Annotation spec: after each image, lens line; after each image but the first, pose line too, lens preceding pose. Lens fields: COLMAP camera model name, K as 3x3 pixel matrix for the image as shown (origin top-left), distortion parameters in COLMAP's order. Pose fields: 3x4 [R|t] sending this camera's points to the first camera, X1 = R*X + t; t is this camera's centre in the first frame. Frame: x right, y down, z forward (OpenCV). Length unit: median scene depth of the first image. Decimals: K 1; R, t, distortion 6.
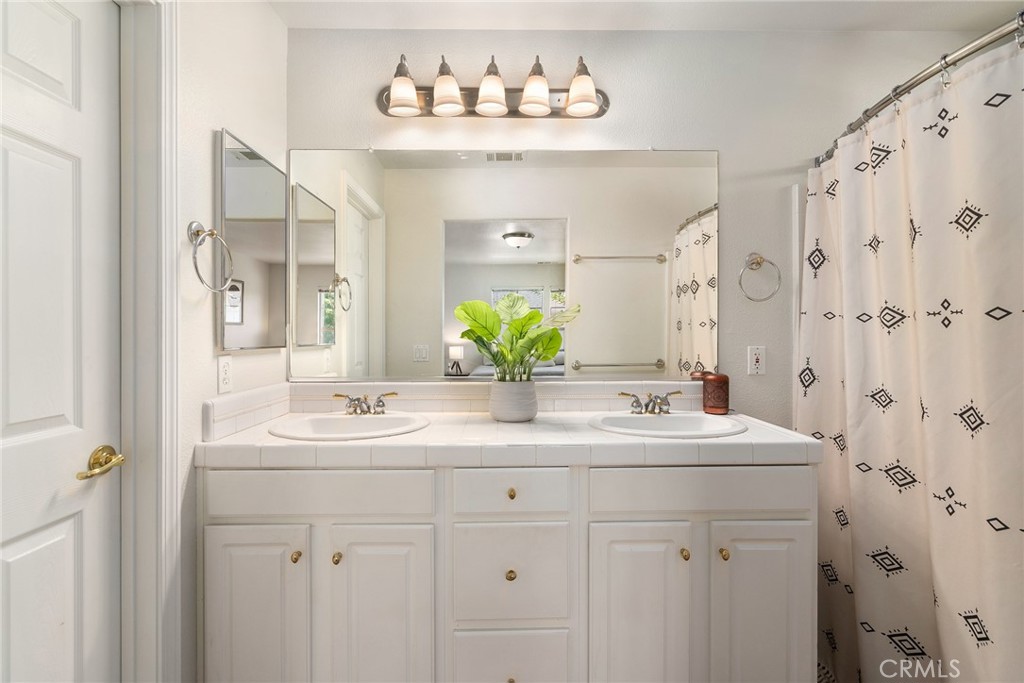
lens RADIAL K [[468.1, 0, 525.5], [0, 468.1, 335.8], [0, 0, 1]] dist [-0.001744, 0.002130]
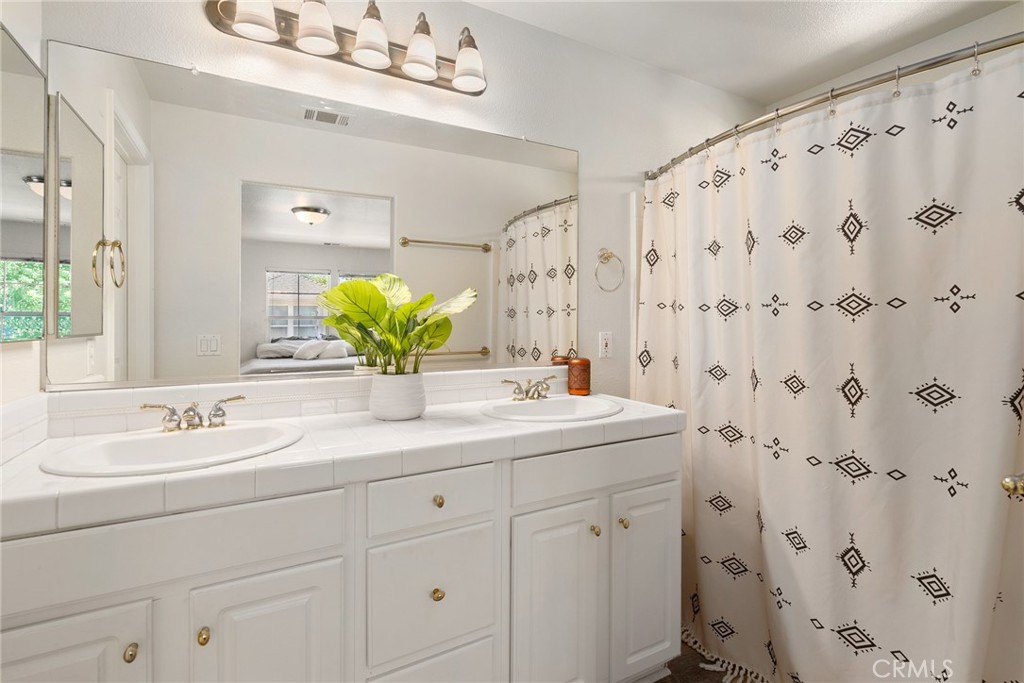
lens RADIAL K [[468.1, 0, 512.2], [0, 468.1, 322.9], [0, 0, 1]] dist [-0.001744, 0.002130]
pose [[0.886886, 0.001786, 0.461985, -0.285458], [-0.000165, 0.999994, -0.003550, 0.005097], [-0.461988, 0.003072, 0.886881, 0.142769]]
